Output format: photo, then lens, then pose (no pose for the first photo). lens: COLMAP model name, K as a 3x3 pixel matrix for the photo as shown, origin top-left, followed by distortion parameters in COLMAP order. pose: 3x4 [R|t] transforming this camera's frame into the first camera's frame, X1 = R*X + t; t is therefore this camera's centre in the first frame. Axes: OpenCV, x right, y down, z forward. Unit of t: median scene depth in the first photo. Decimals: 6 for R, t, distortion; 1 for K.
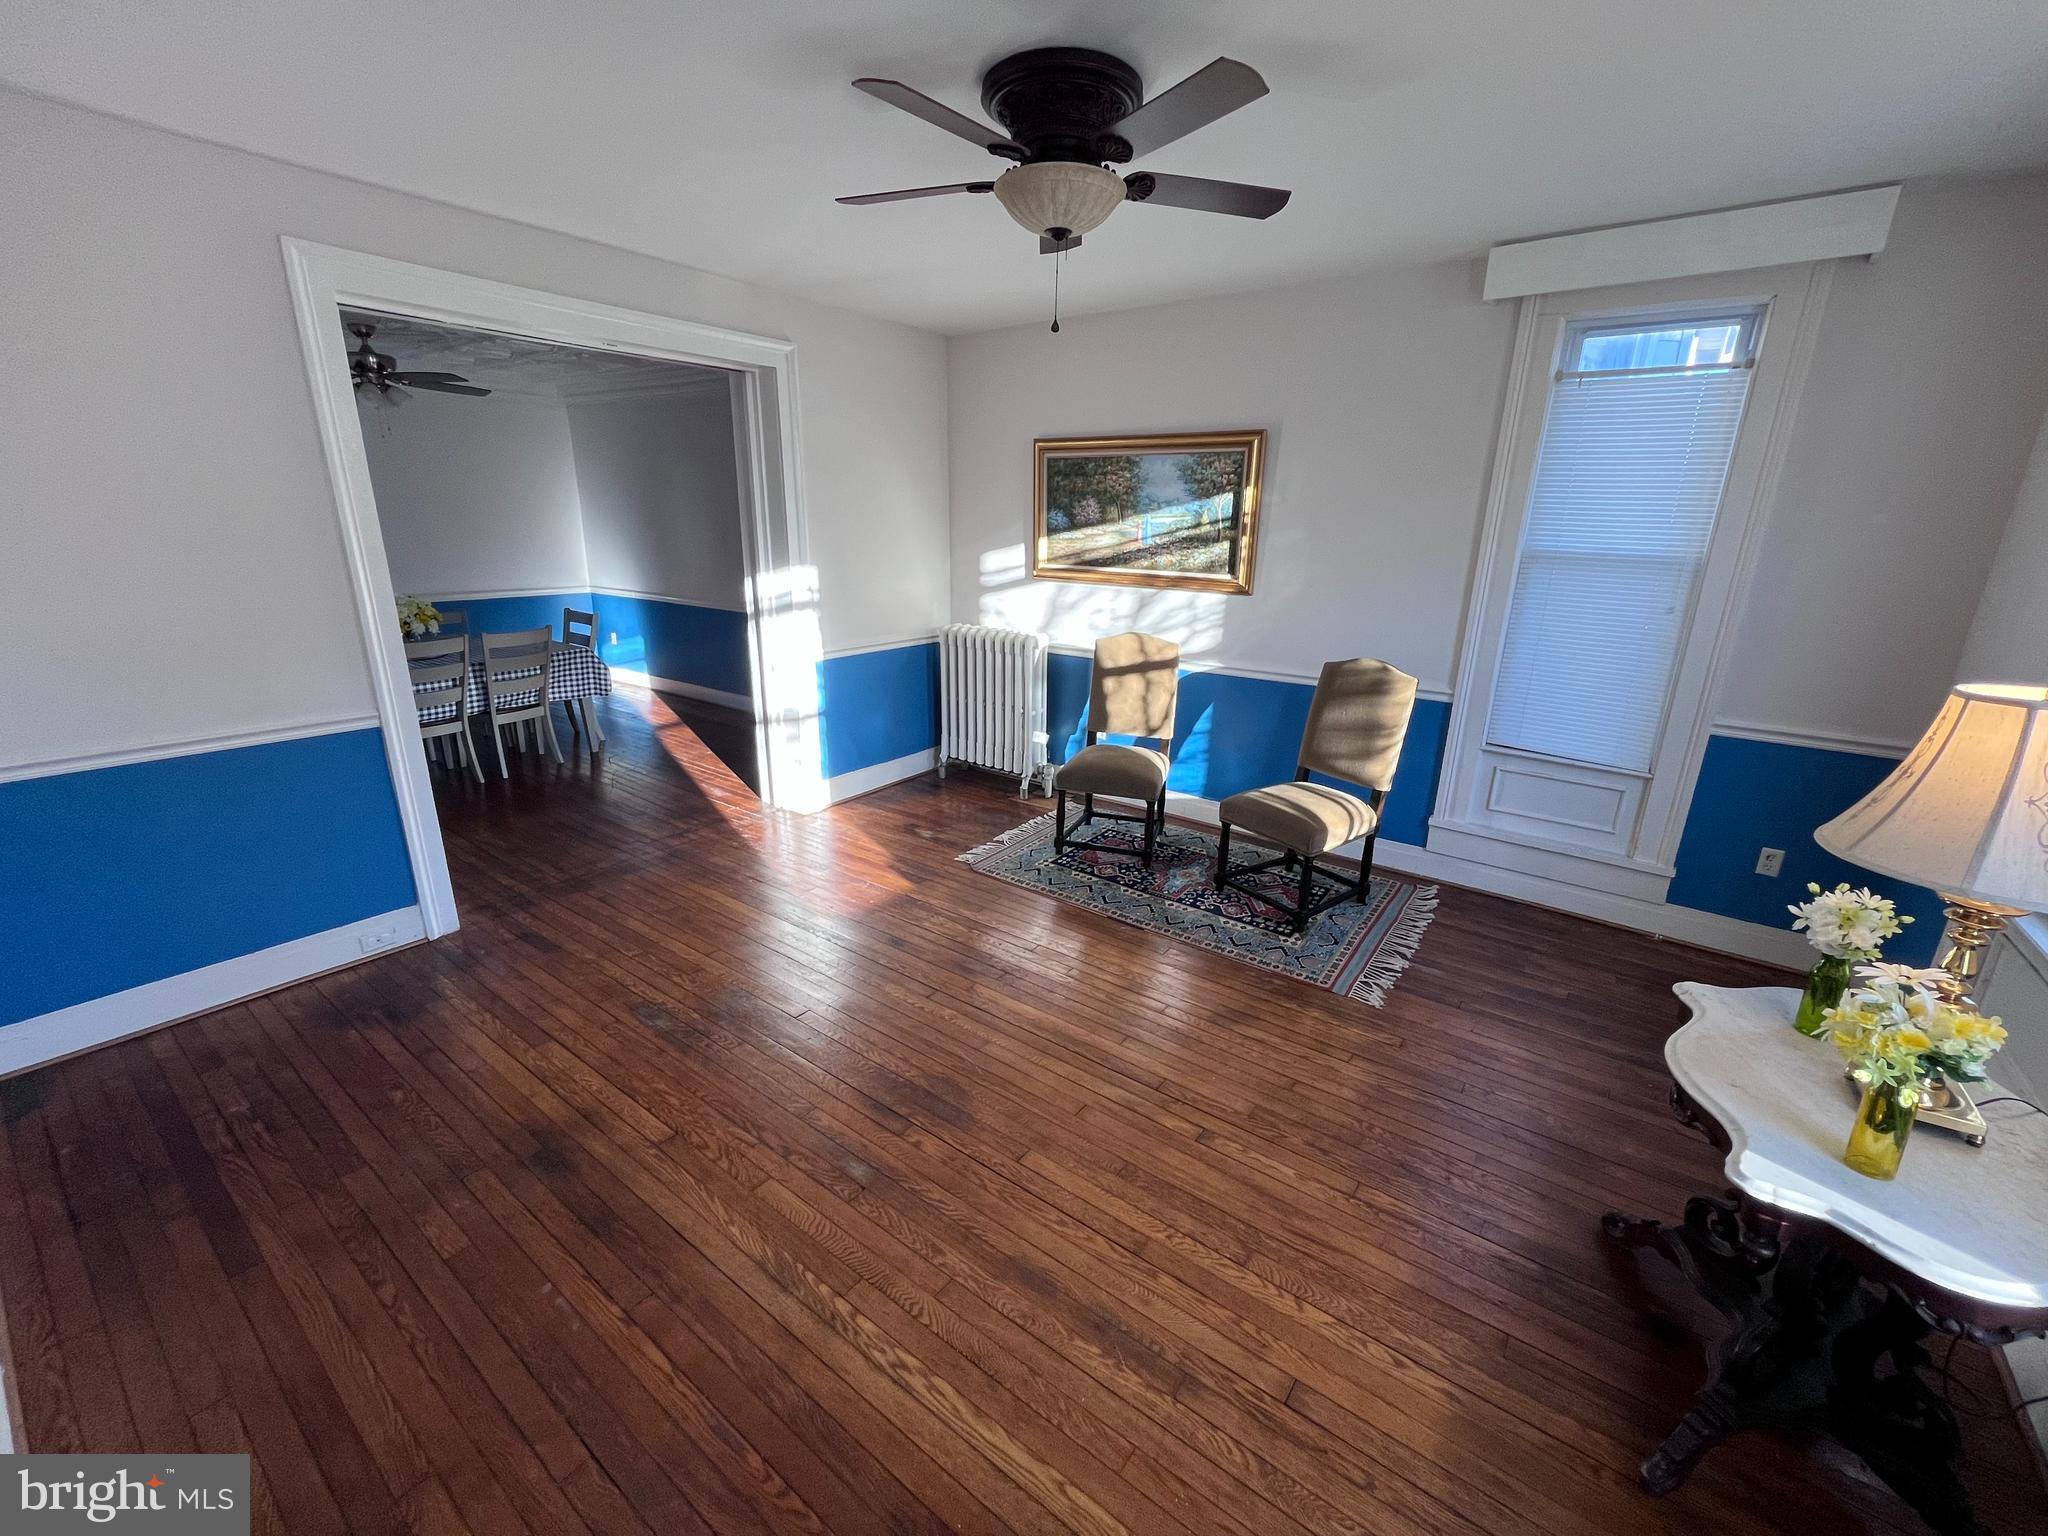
lens RADIAL K [[834.1, 0, 1012.2], [0, 834.1, 758.4], [0, 0, 1]] dist [-0.005982, 0.001114]
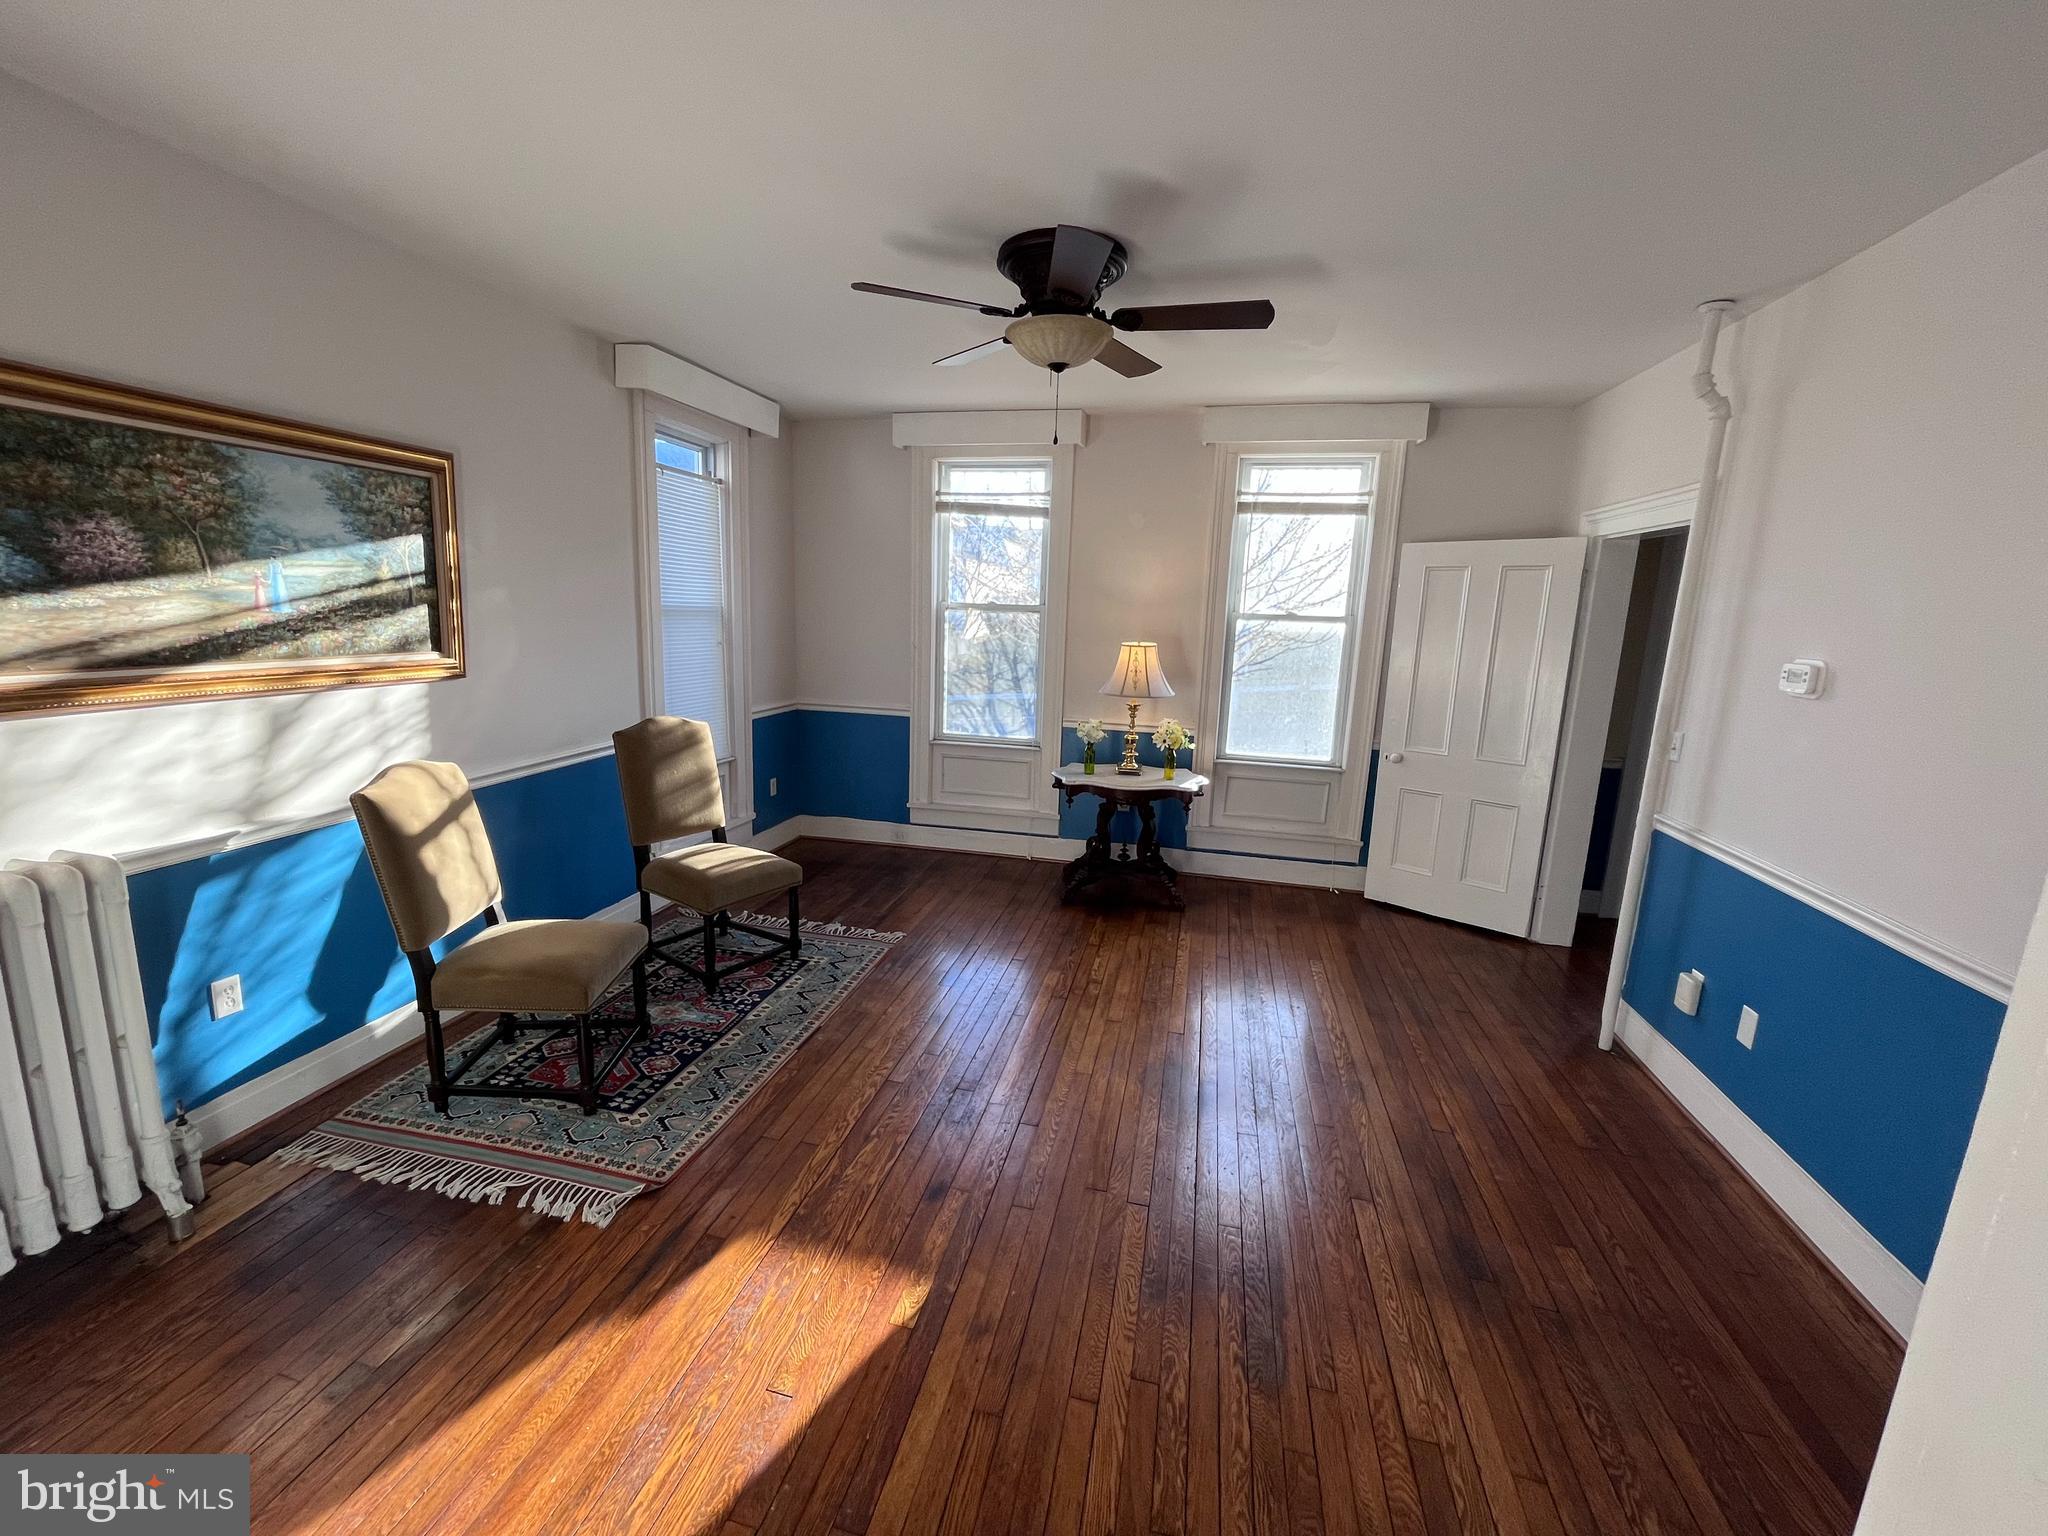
lens RADIAL K [[834.1, 0, 1011.9], [0, 834.1, 776.3], [0, 0, 1]] dist [-0.005982, 0.001114]
pose [[-0.406326, -0.215766, 0.887887, -0.552478], [0.213299, 0.922475, 0.321783, -0.242704], [-0.888483, 0.320134, -0.328803, 0.823605]]
